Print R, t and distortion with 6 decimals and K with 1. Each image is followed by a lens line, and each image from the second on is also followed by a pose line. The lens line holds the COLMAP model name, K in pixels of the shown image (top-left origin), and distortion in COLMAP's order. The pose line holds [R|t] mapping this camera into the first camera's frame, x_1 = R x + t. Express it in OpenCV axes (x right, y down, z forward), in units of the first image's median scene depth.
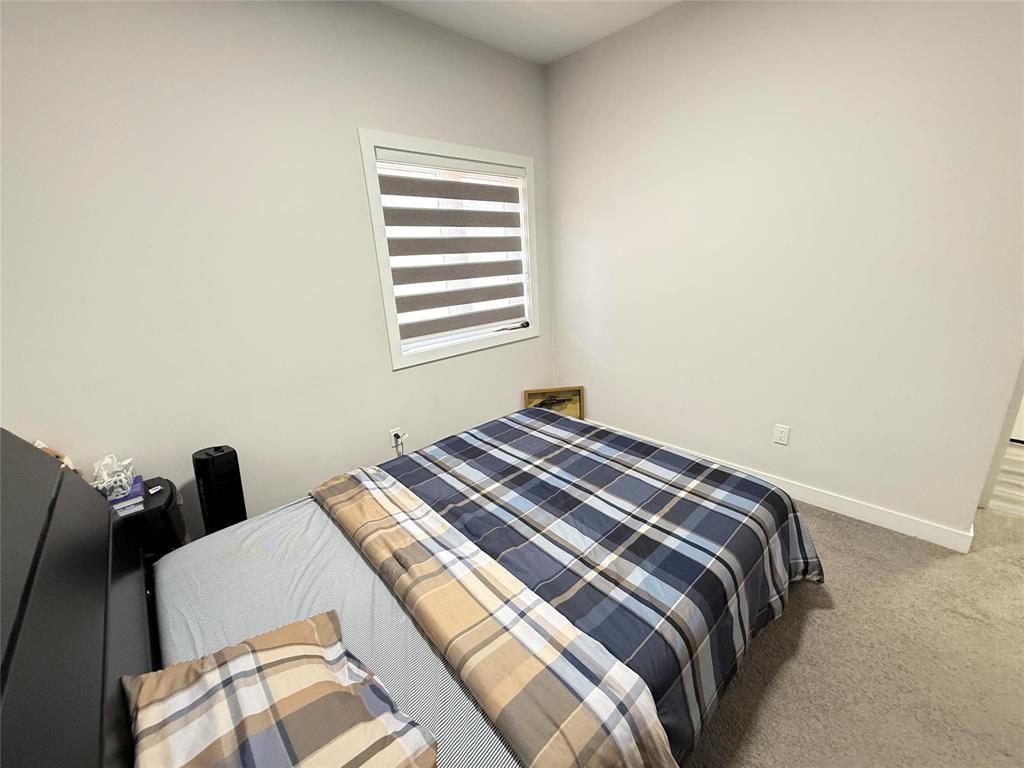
lens RADIAL K [[409.3, 0, 509.5], [0, 409.3, 384.8], [0, 0, 1]] dist [-0.005945, 0.002756]
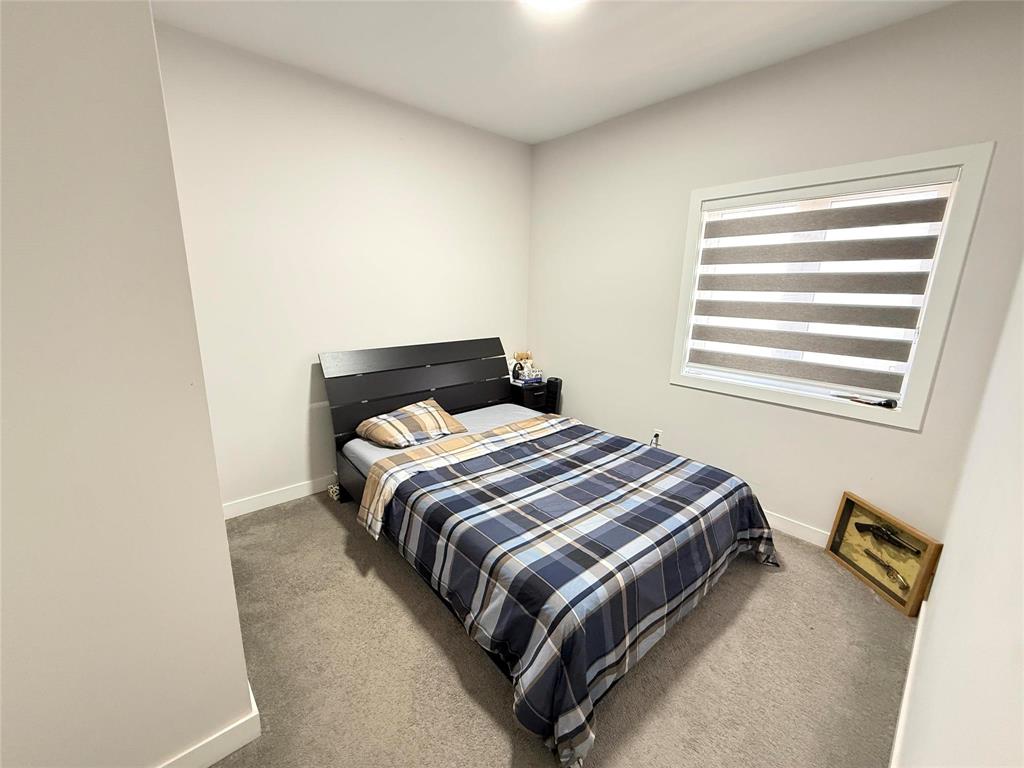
lens RADIAL K [[409.3, 0, 507.2], [0, 409.3, 383.7], [0, 0, 1]] dist [-0.005945, 0.002756]
pose [[-0.027342, 0.281005, -0.959317, 0.984967], [-0.312326, 0.909229, 0.275235, -0.241287], [0.949581, 0.307146, 0.062905, 0.535882]]
